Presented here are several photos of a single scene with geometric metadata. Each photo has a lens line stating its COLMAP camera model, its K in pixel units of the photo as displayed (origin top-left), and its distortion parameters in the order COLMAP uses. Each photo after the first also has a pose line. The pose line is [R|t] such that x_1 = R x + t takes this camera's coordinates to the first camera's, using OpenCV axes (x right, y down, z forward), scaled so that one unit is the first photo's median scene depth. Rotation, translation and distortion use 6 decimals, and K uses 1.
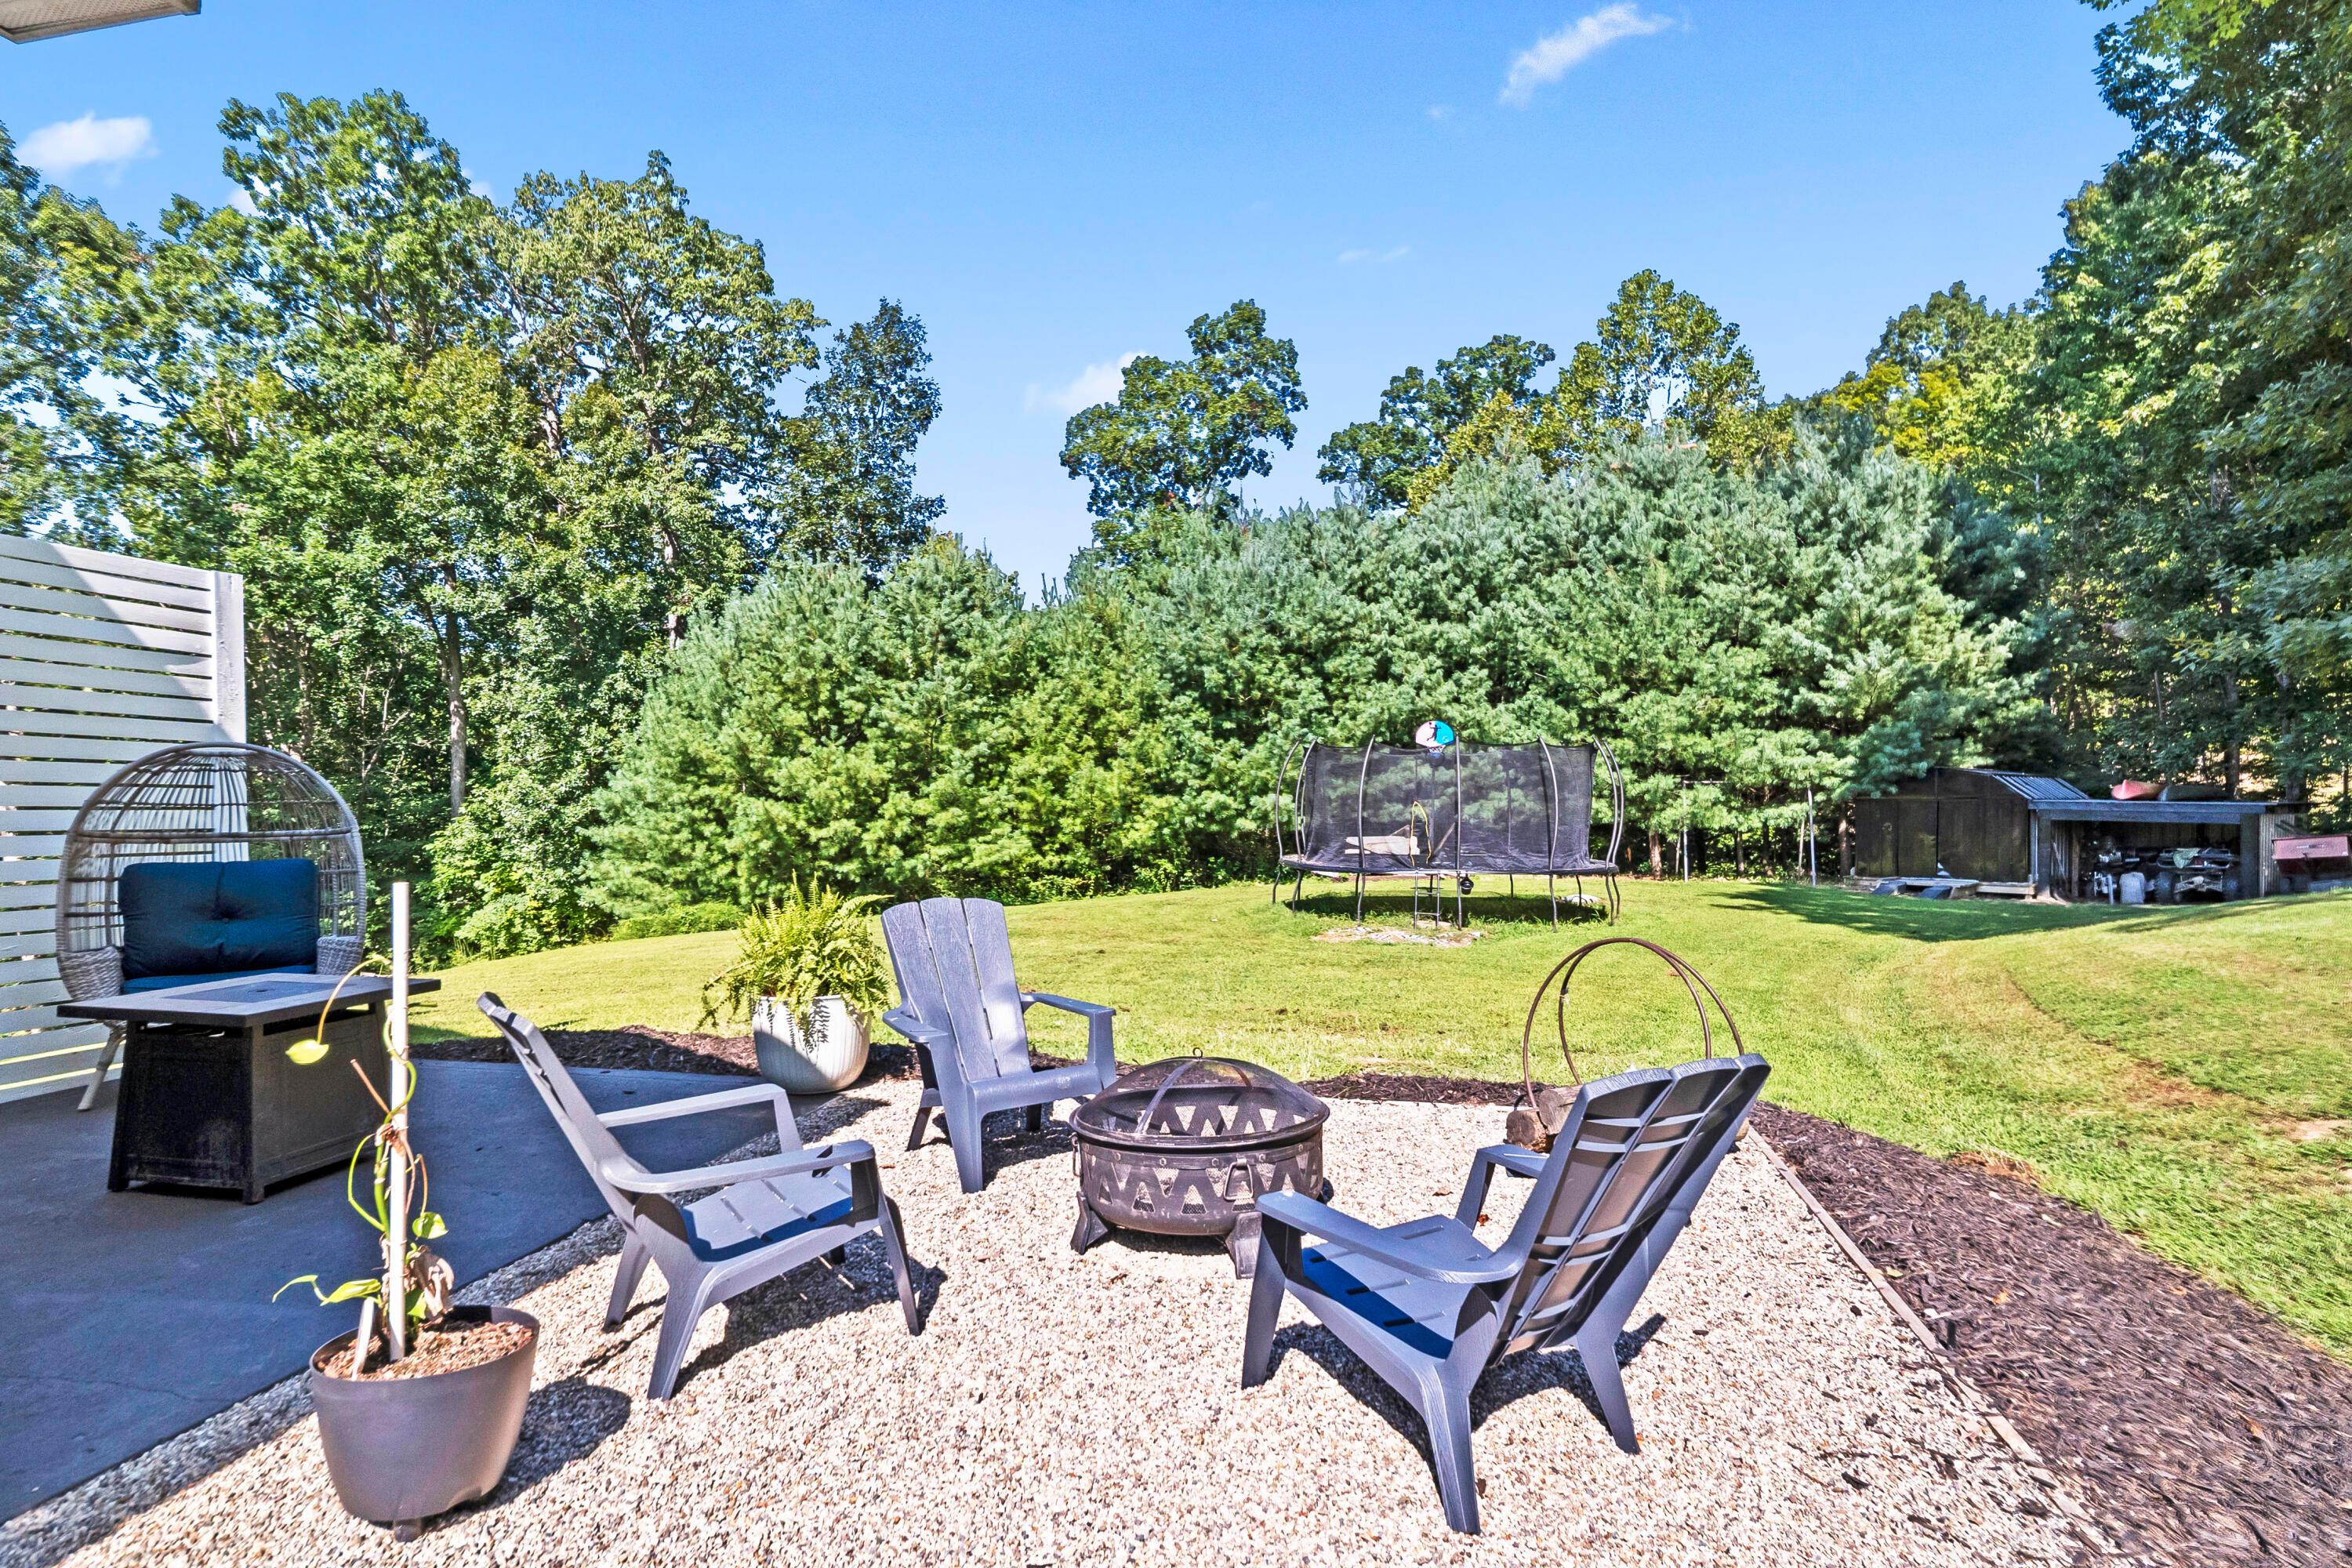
lens RADIAL K [[1244.8, 0, 1149.1], [0, 1244.8, 823.8], [0, 0, 1]] dist [0.001575, -0.000987]
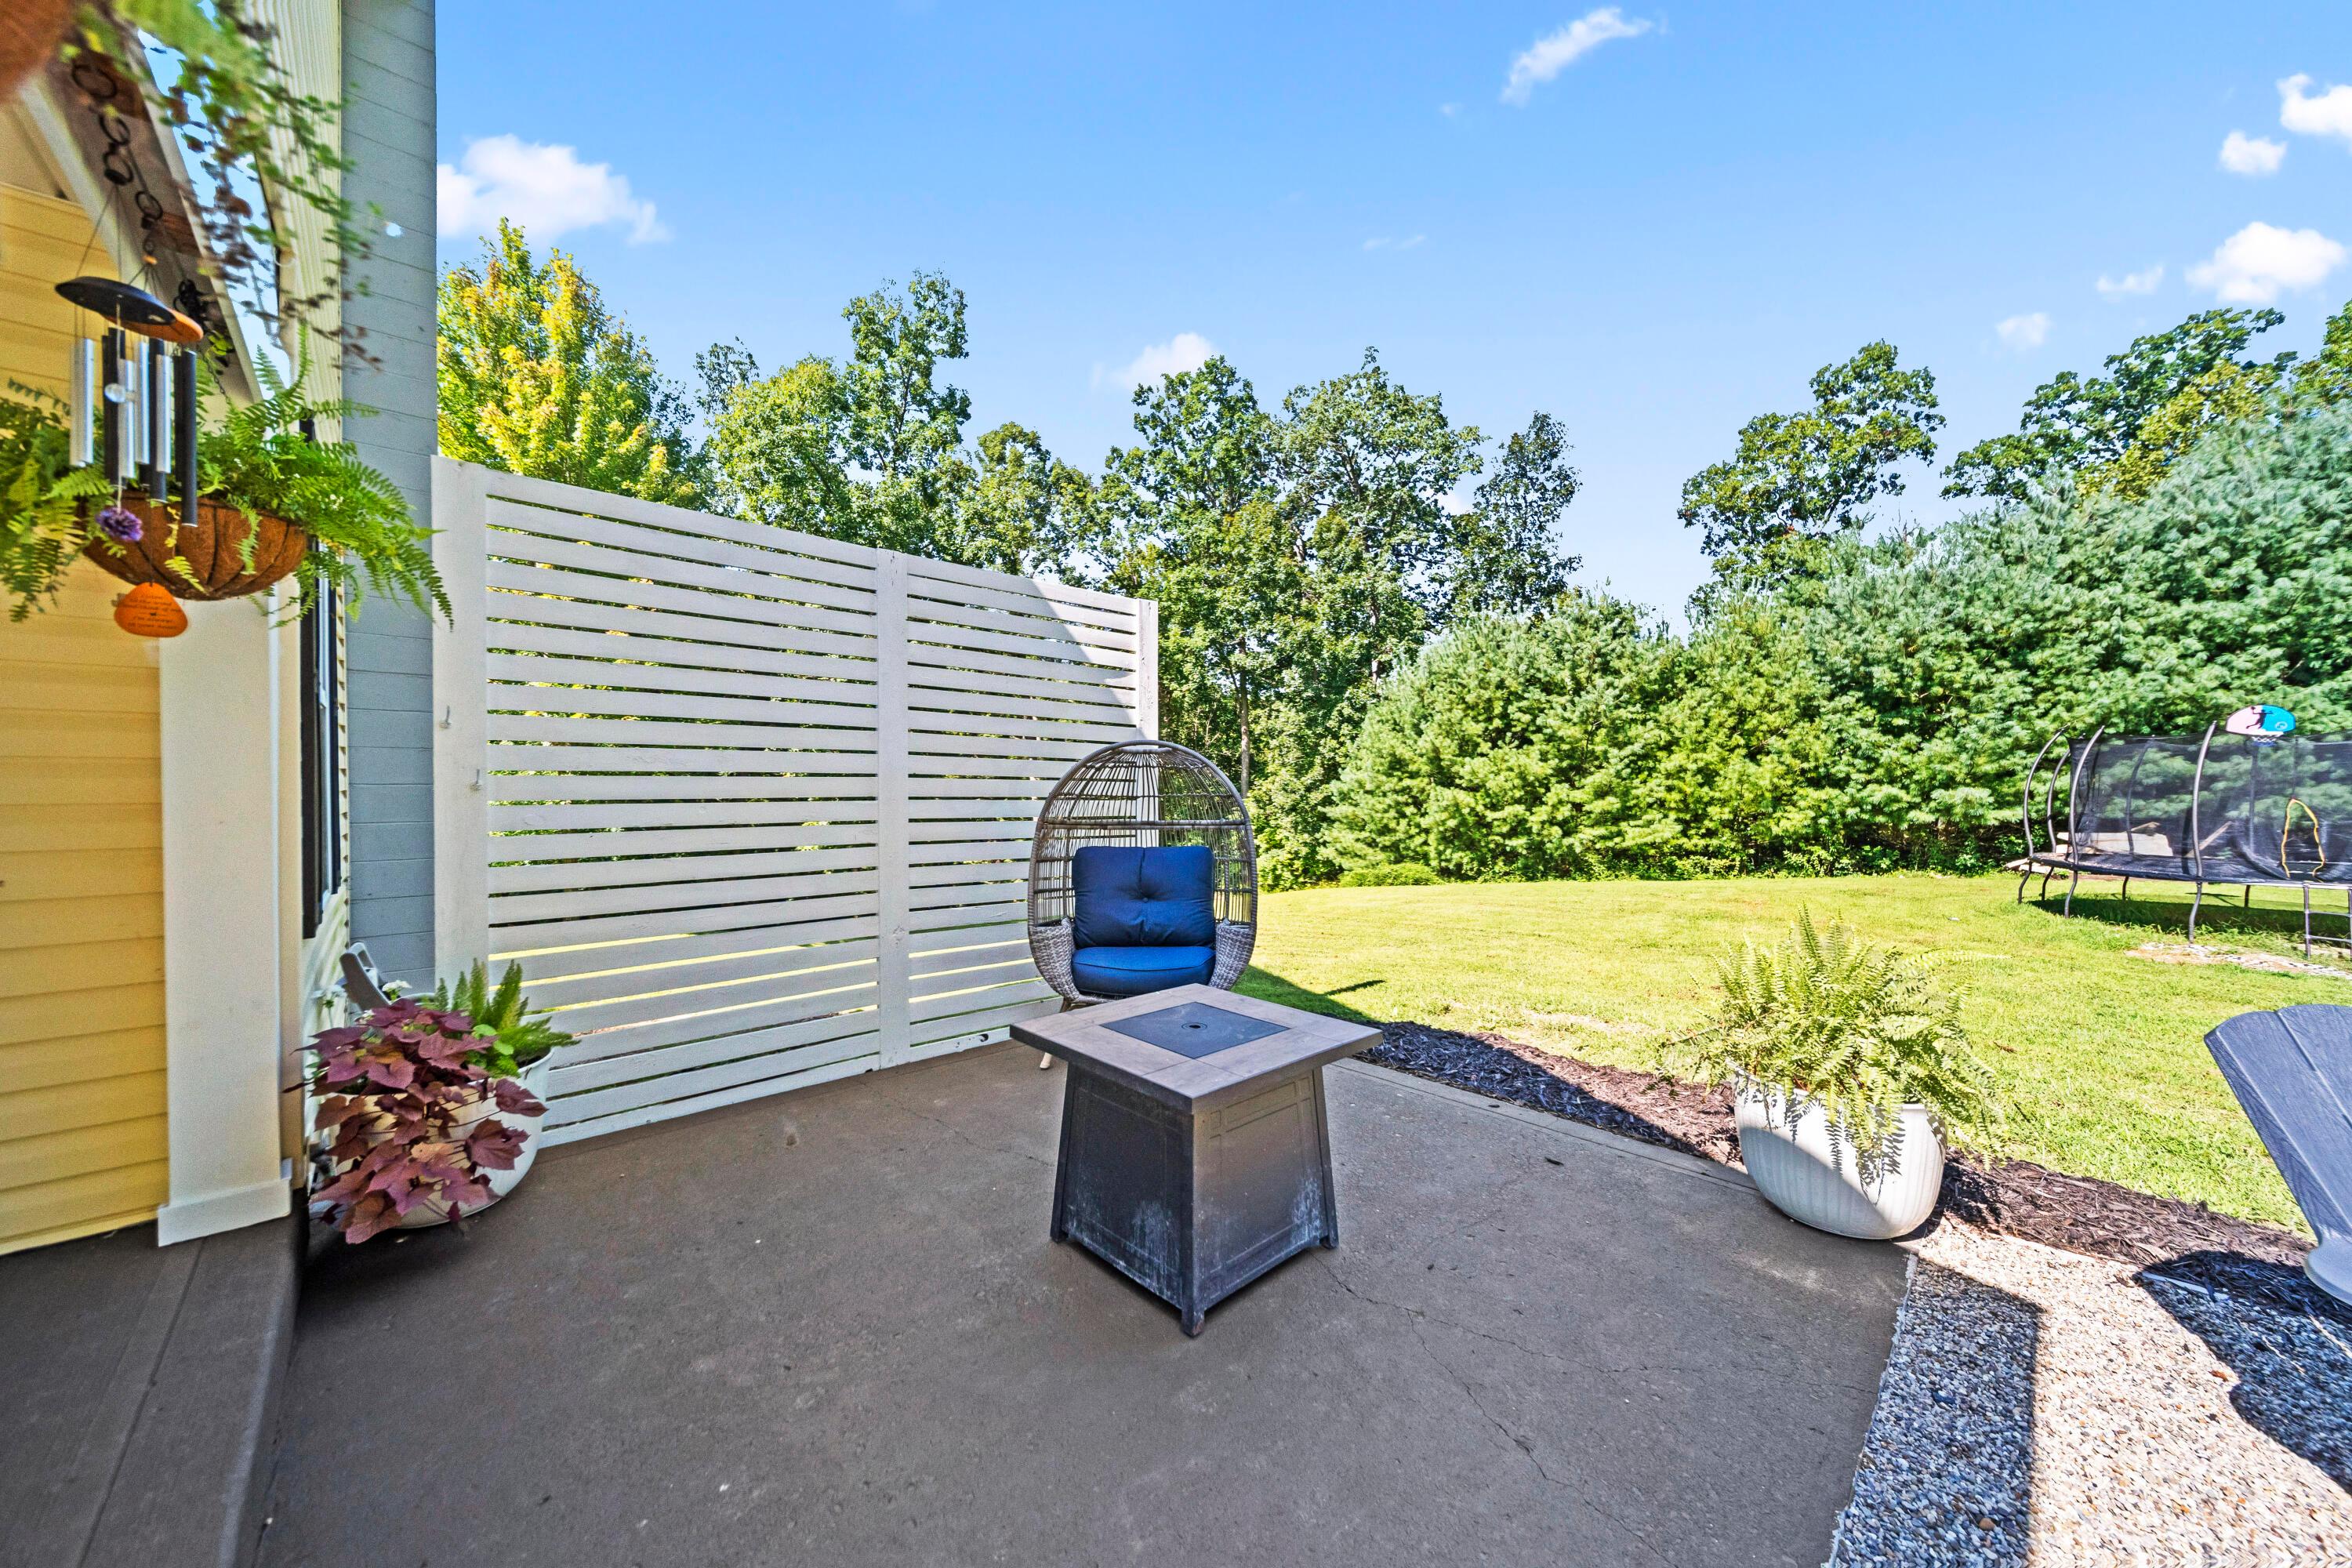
lens RADIAL K [[828.2, 0, 1170.7], [0, 828.2, 791.4], [0, 0, 1]] dist [-0.000196, -0.000256]
pose [[0.834643, 0.009327, -0.550713, -0.064021], [-0.017711, 0.999794, -0.009908, -0.002662], [0.550507, 0.018023, 0.834636, 0.079626]]
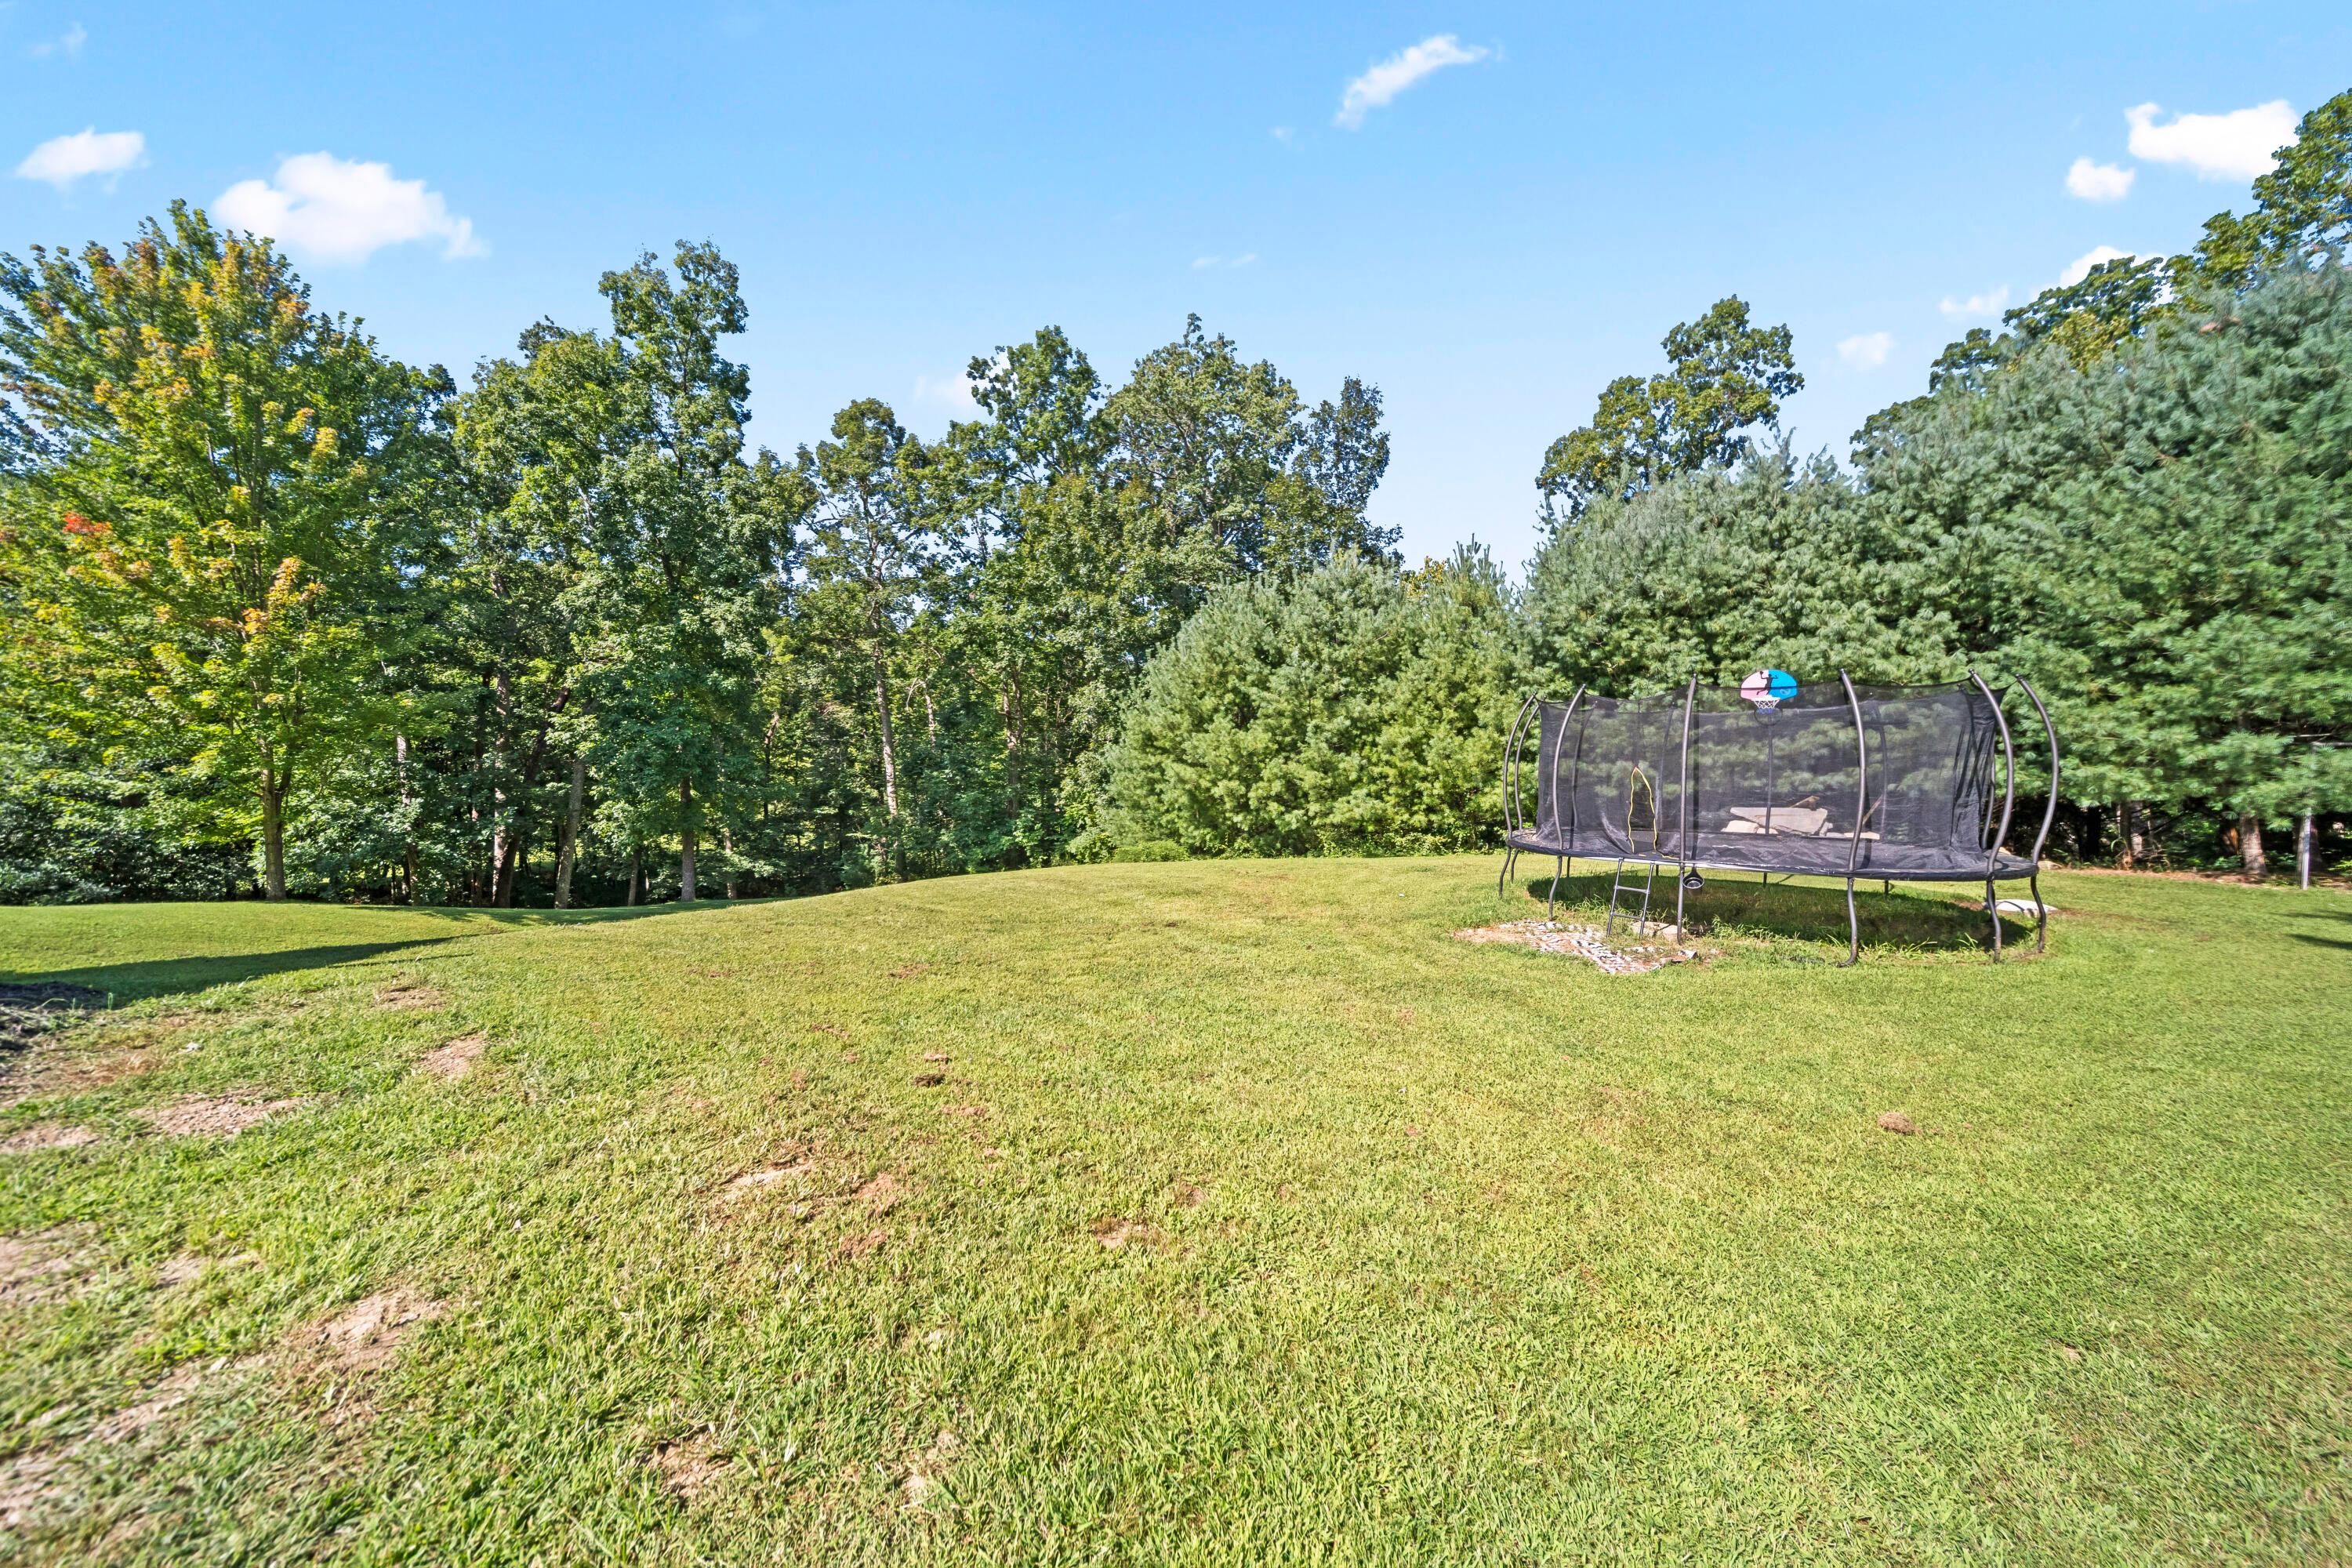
lens RADIAL K [[813.6, 0, 1170.1], [0, 813.6, 793.2], [0, 0, 1]] dist [-0.001001, -0.000302]
pose [[0.820740, 0.022326, -0.570866, 0.161692], [-0.013188, 0.999710, 0.020138, -0.006653], [0.571150, -0.008999, 0.820796, 0.261081]]
